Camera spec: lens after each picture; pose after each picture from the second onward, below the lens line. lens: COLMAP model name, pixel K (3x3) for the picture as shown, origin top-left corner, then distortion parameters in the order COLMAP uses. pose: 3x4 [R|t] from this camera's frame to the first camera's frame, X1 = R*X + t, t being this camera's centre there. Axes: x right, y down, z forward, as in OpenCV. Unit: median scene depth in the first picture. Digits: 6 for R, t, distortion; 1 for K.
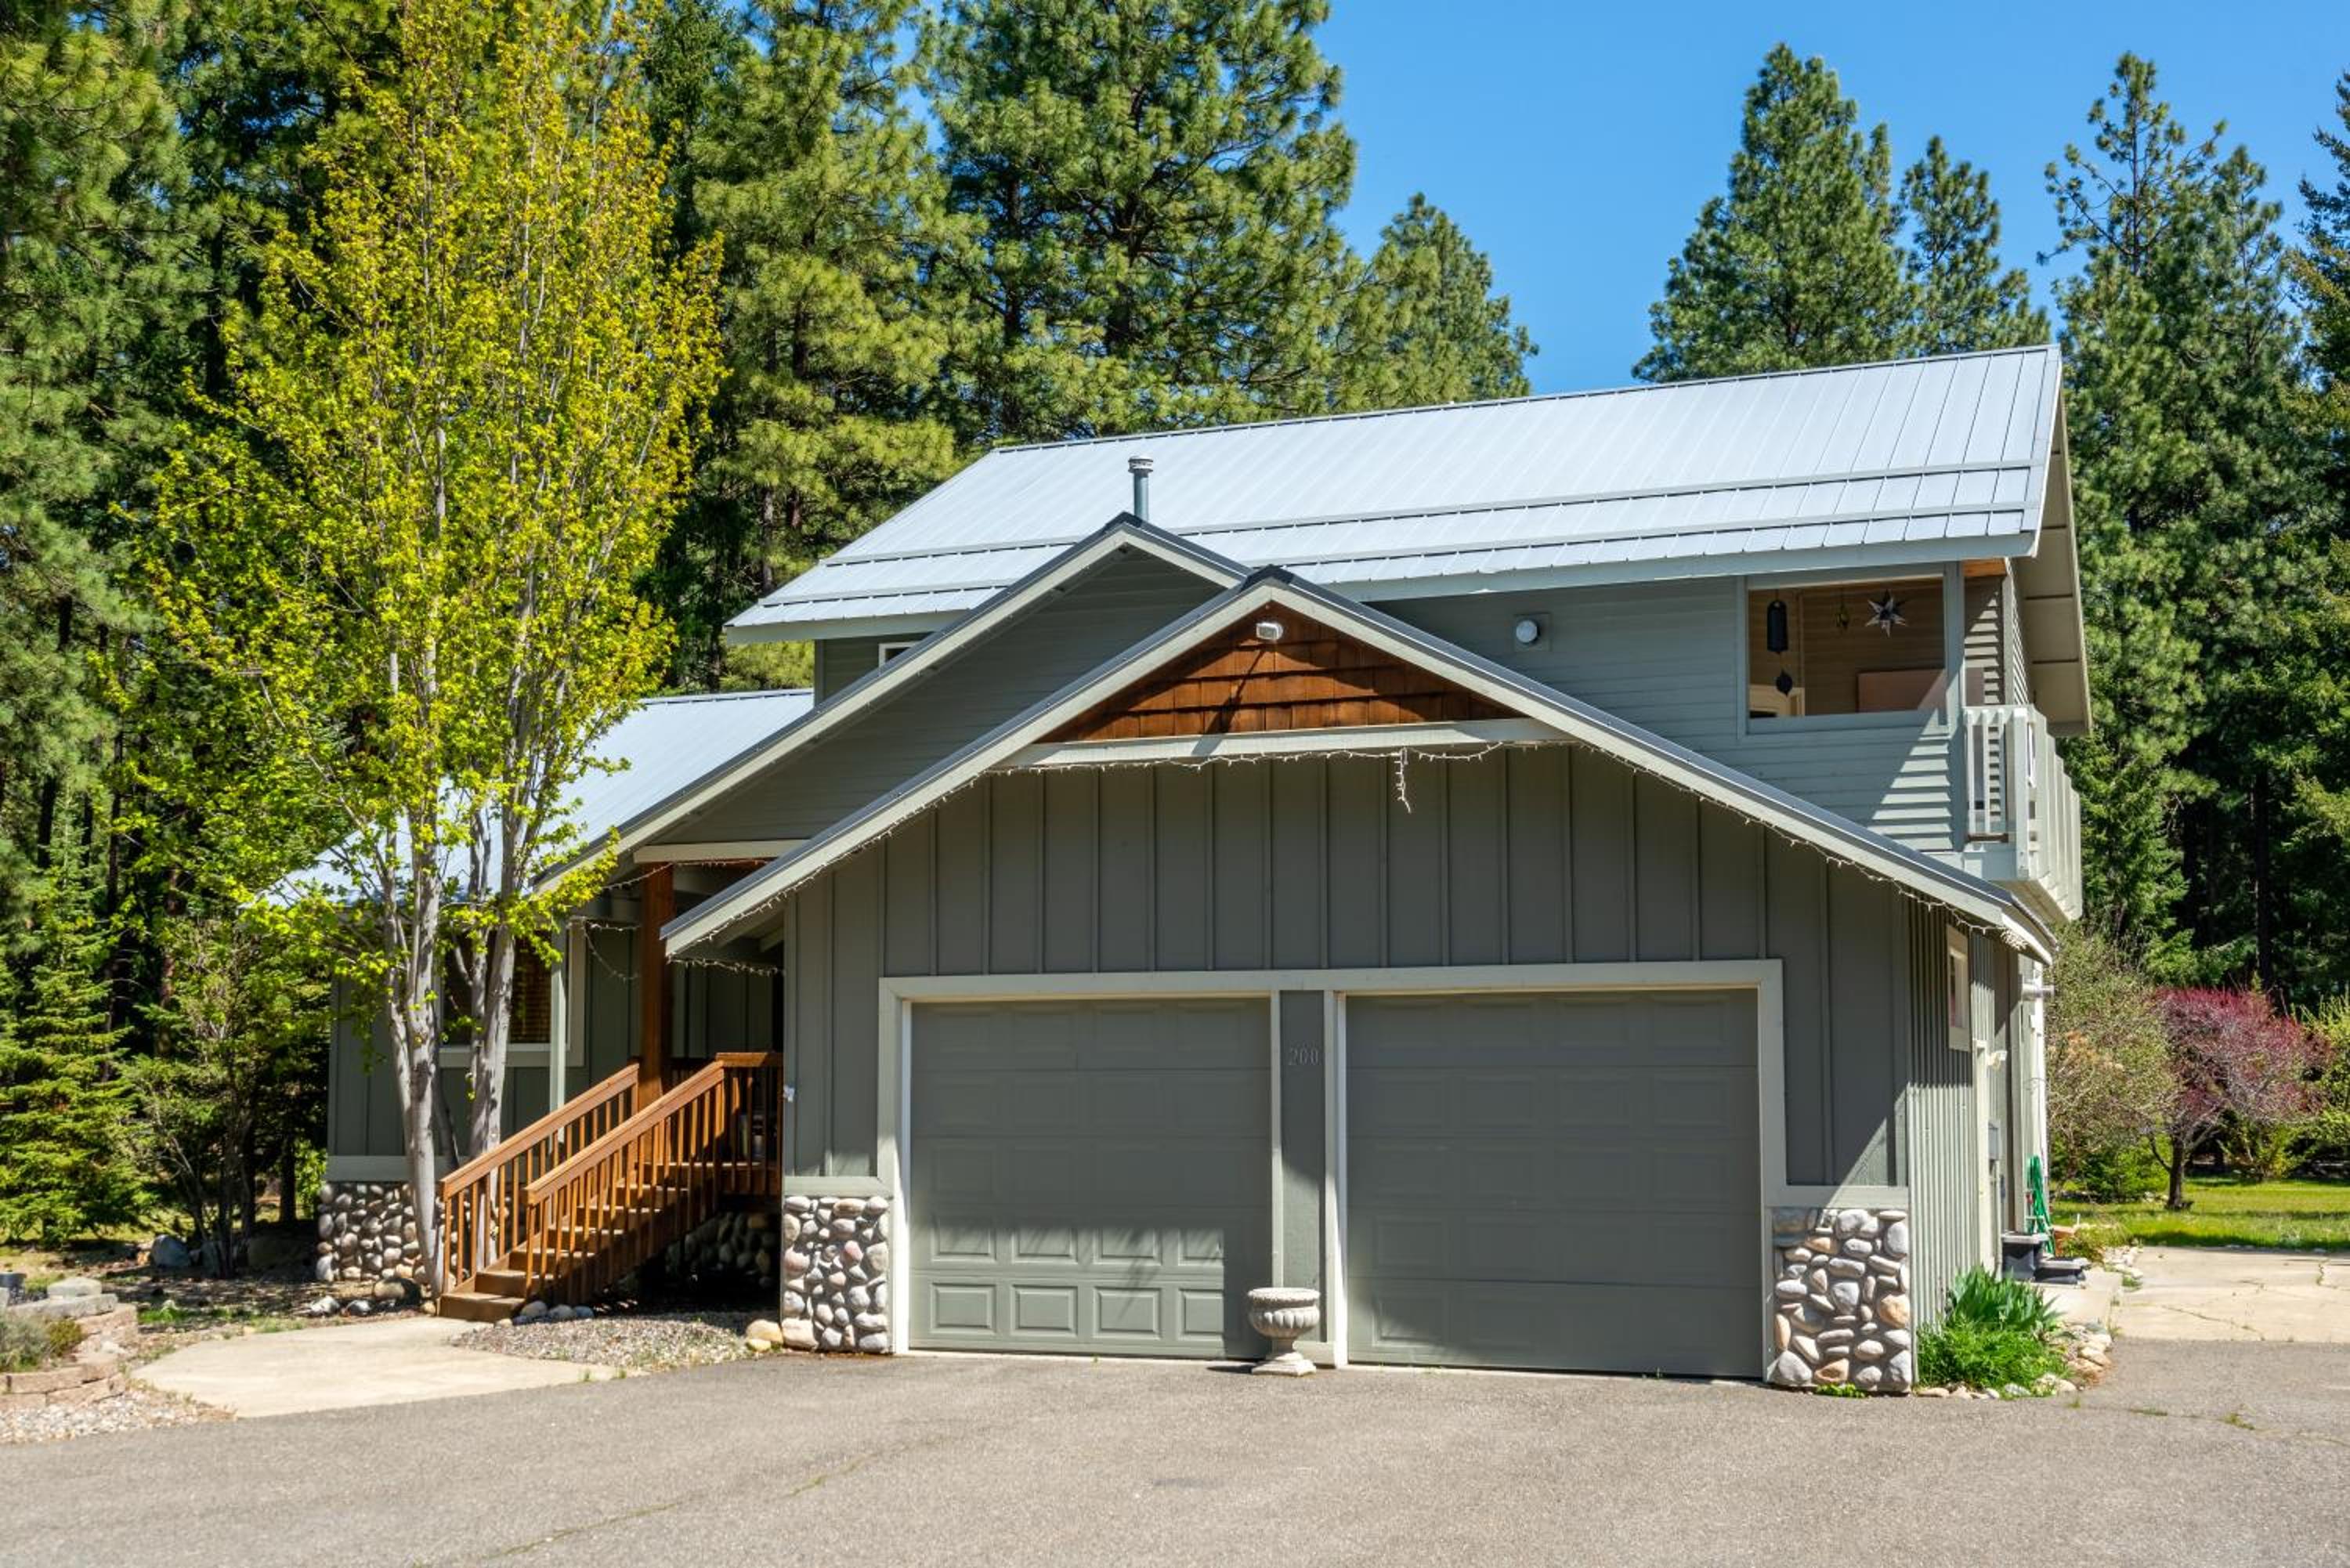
lens RADIAL K [[2708.7, 0, 1219.8], [0, 2708.7, 876.2], [0, 0, 1]] dist [-0.104112, 0.651097]
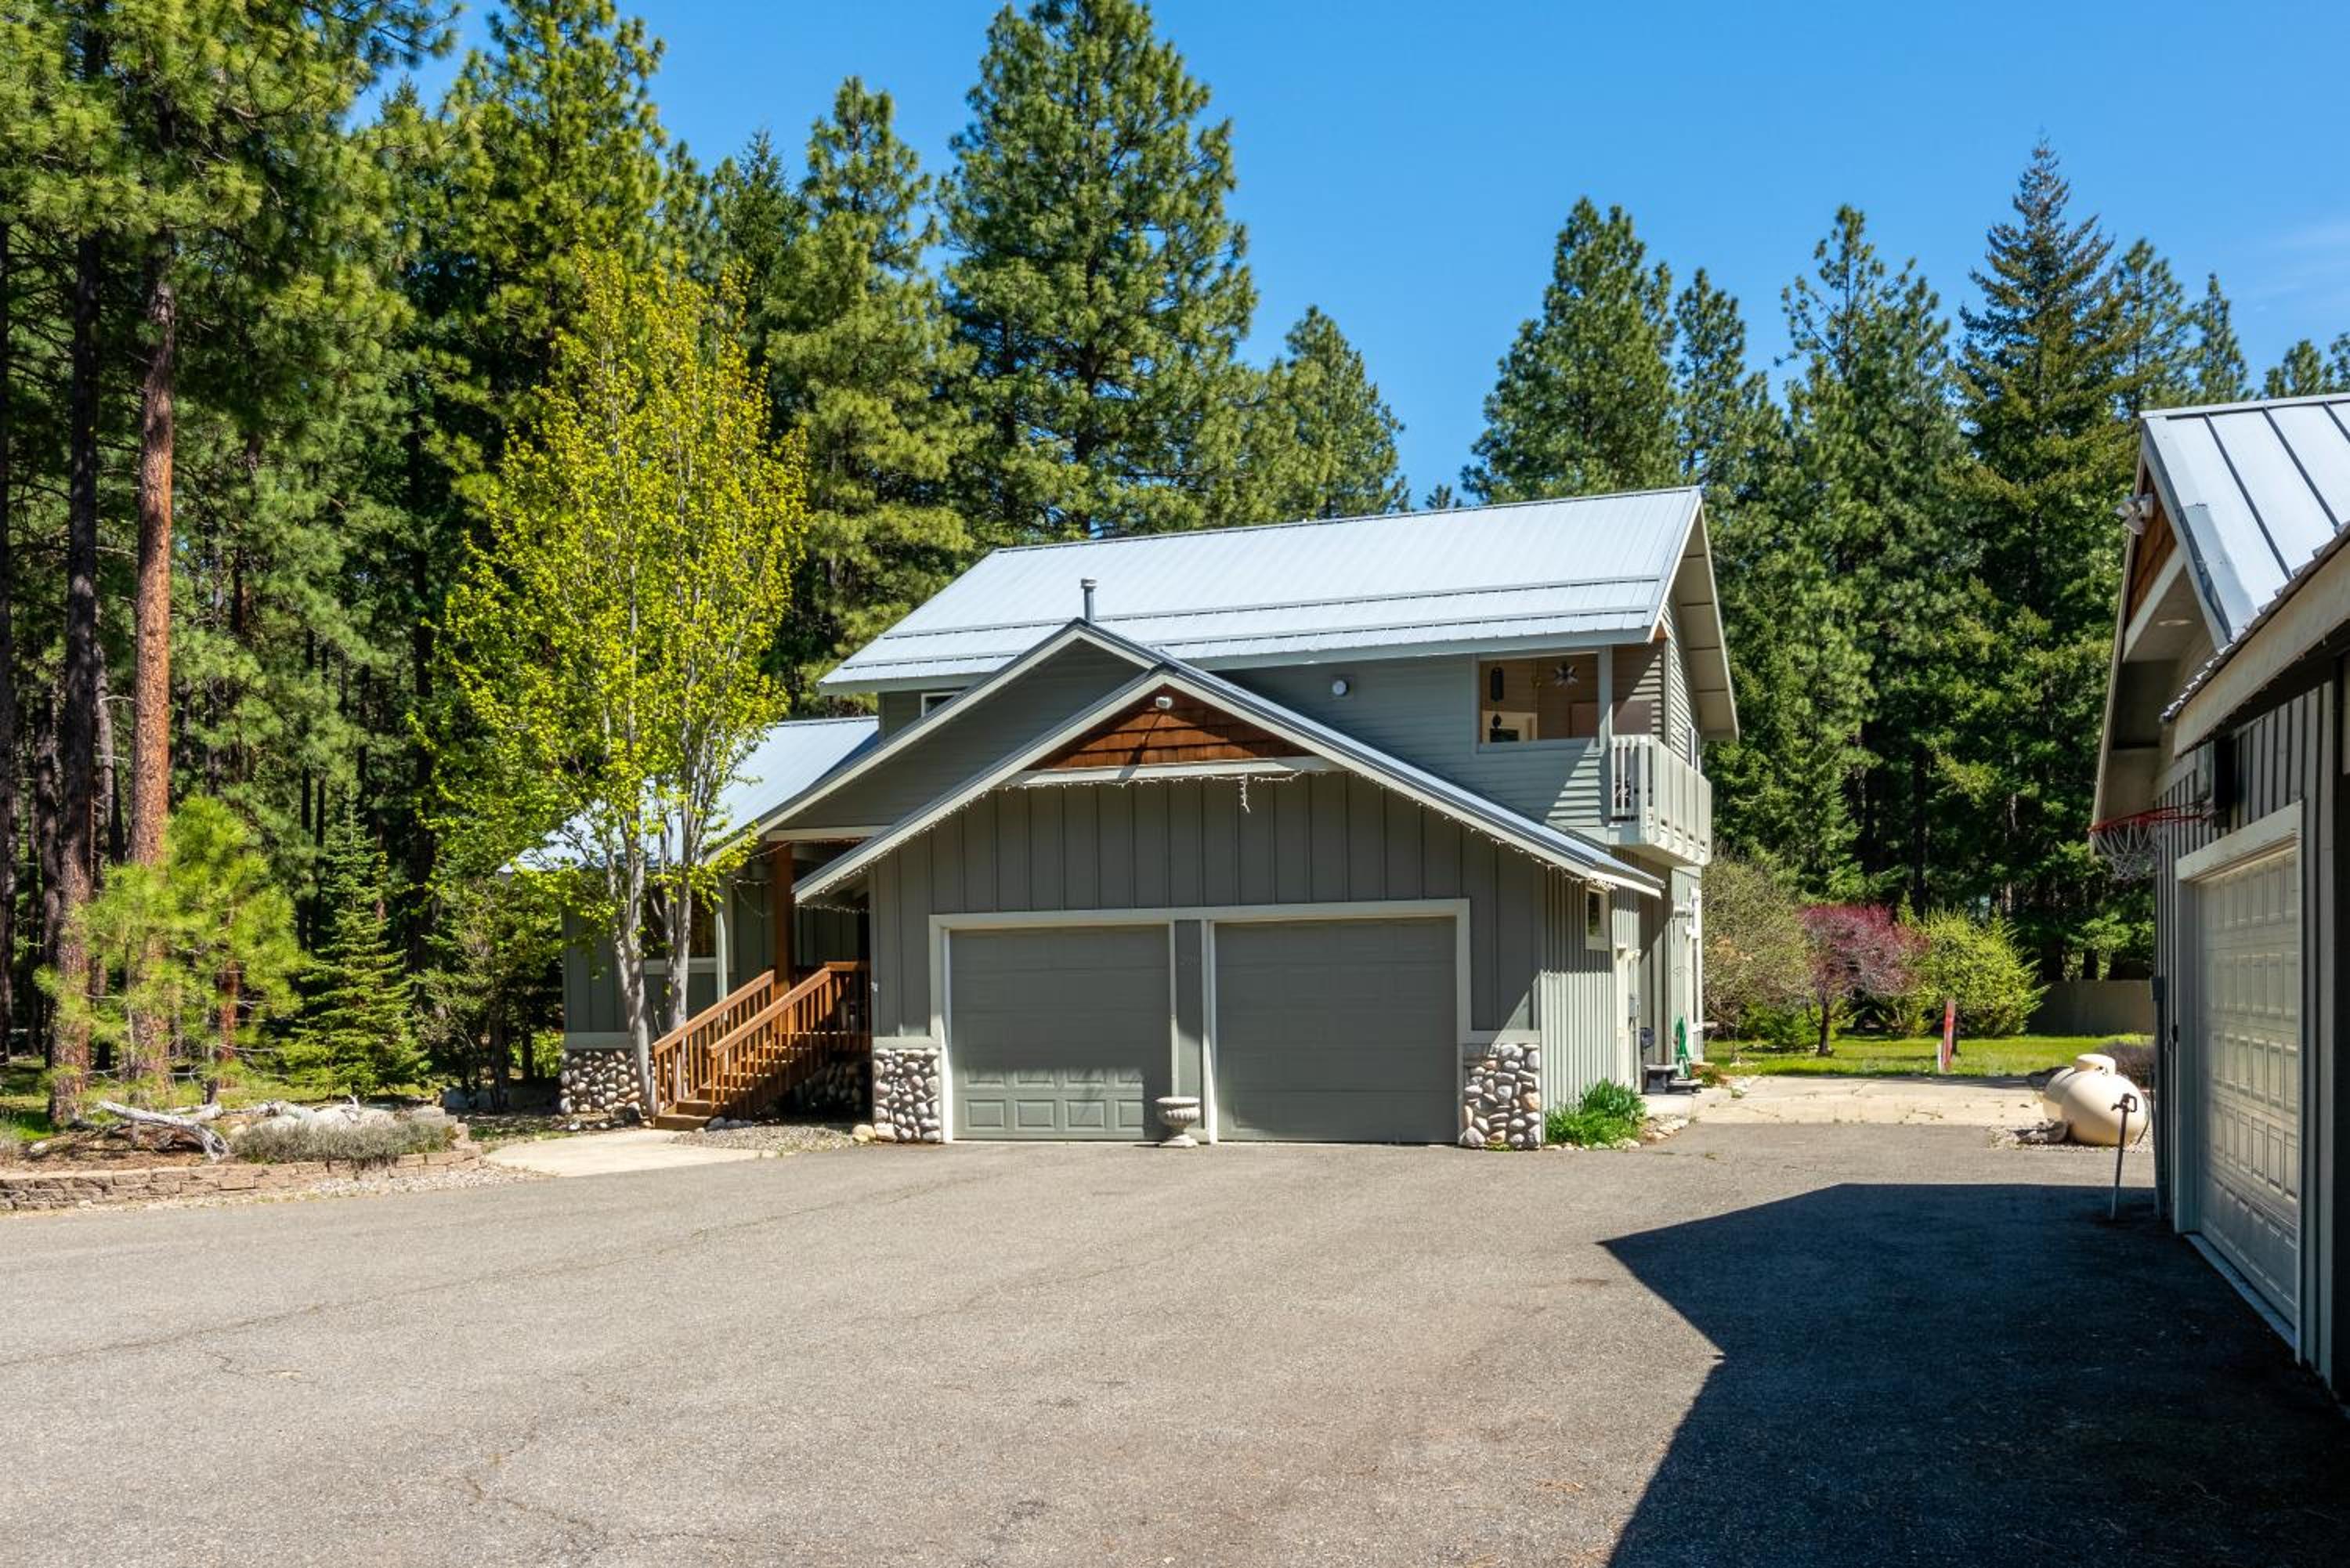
lens RADIAL K [[2151.7, 0, 1374.1], [0, 2151.7, 1013.2], [0, 0, 1]] dist [0.016497, 0.122677]
pose [[0.996348, -0.016225, 0.083834, 0.030376], [0.008543, 0.995797, 0.091189, -0.018898], [-0.084961, -0.090140, 0.992299, -0.305573]]
